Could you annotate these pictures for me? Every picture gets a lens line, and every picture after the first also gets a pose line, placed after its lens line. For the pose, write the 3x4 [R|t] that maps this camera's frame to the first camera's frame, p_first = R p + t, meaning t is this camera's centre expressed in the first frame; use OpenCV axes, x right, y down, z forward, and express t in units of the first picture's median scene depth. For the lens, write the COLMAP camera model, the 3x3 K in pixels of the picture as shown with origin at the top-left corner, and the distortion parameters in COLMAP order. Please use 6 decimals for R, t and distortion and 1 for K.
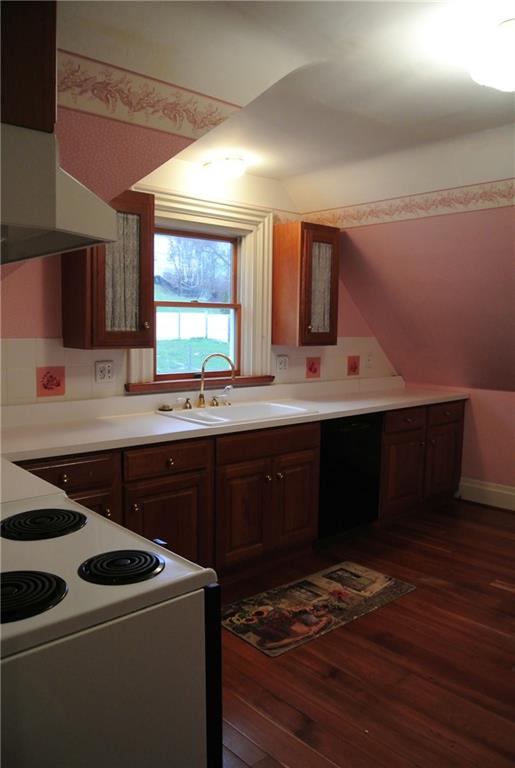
lens RADIAL K [[593.0, 0, 257.5], [0, 593.0, 384.0], [0, 0, 1]] dist [-0.059694, 0.000717]
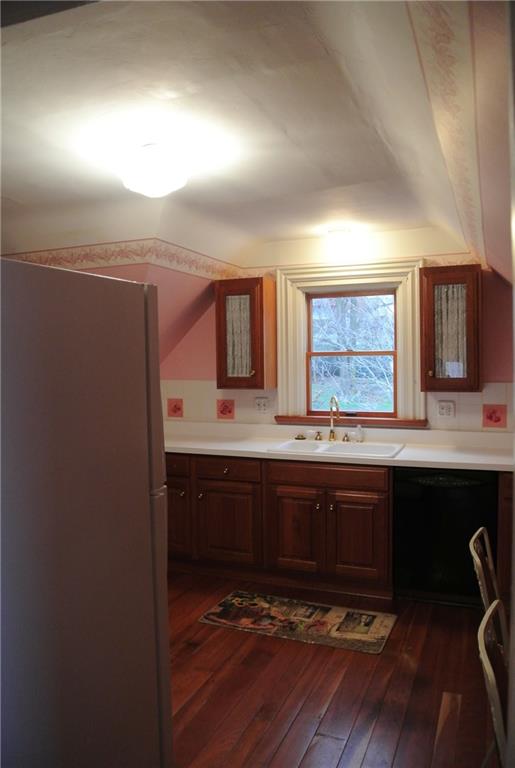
lens RADIAL K [[593.0, 0, 257.5], [0, 593.0, 384.0], [0, 0, 1]] dist [-0.059694, 0.000717]
pose [[0.437210, 0.022349, -0.899082, 1.000475], [-0.071715, 0.997374, -0.010082, -0.056683], [0.896495, 0.068886, 0.437665, 0.385934]]
